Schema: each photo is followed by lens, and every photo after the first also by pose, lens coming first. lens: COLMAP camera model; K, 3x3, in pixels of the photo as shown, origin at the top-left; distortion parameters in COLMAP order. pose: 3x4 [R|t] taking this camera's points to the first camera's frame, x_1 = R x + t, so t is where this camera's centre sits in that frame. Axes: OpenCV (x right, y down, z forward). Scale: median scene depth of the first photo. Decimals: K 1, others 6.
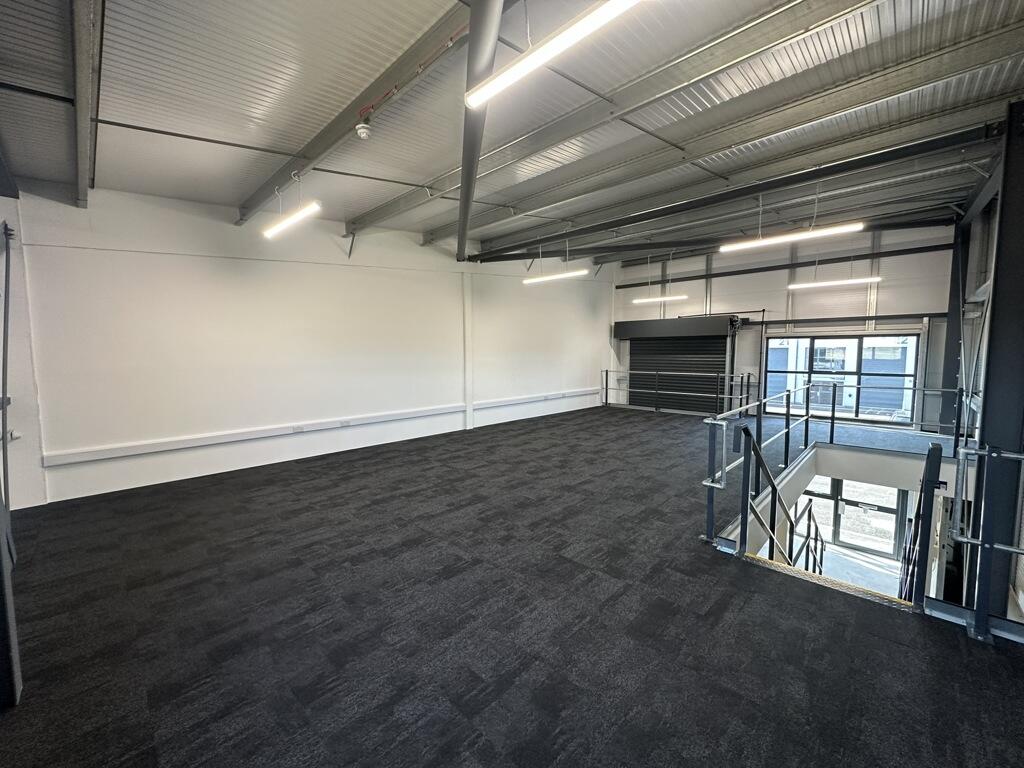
lens RADIAL K [[408.5, 0, 511.3], [0, 408.5, 381.9], [0, 0, 1]] dist [-0.000268, 0.000539]
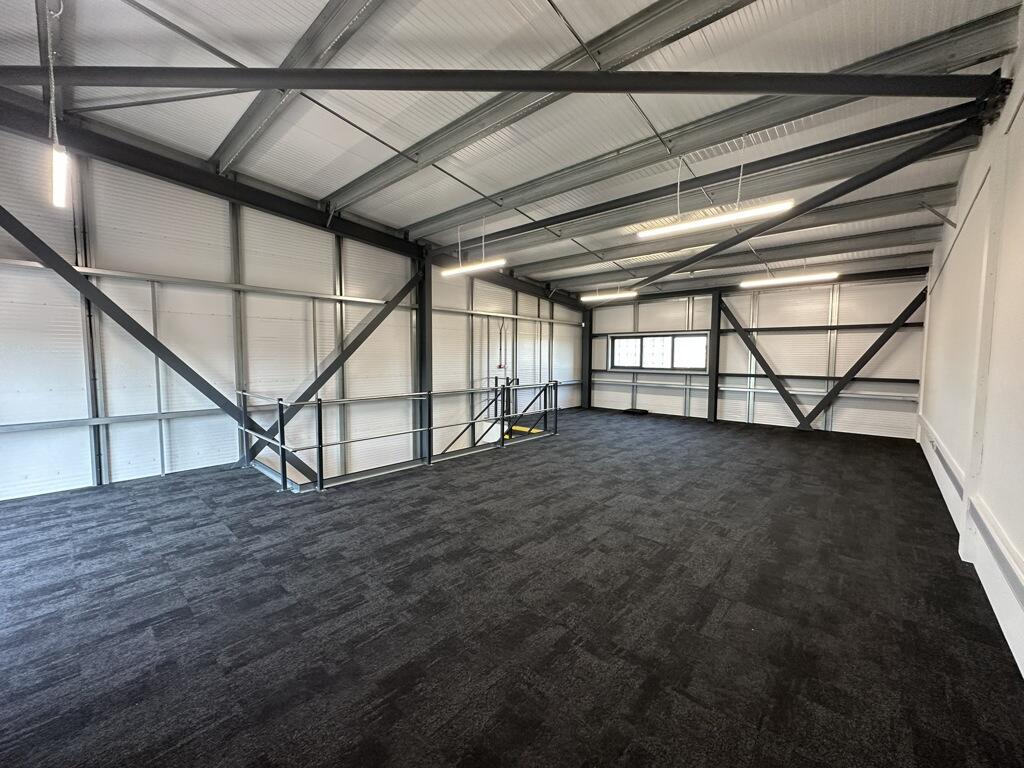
lens RADIAL K [[408.5, 0, 512.9], [0, 408.5, 383.8], [0, 0, 1]] dist [-0.000268, 0.000539]
pose [[-0.999462, 0.000639, -0.032784, 0.596988], [-0.004095, 0.989551, 0.144127, -0.178547], [0.032533, 0.144184, -0.989016, 2.427204]]
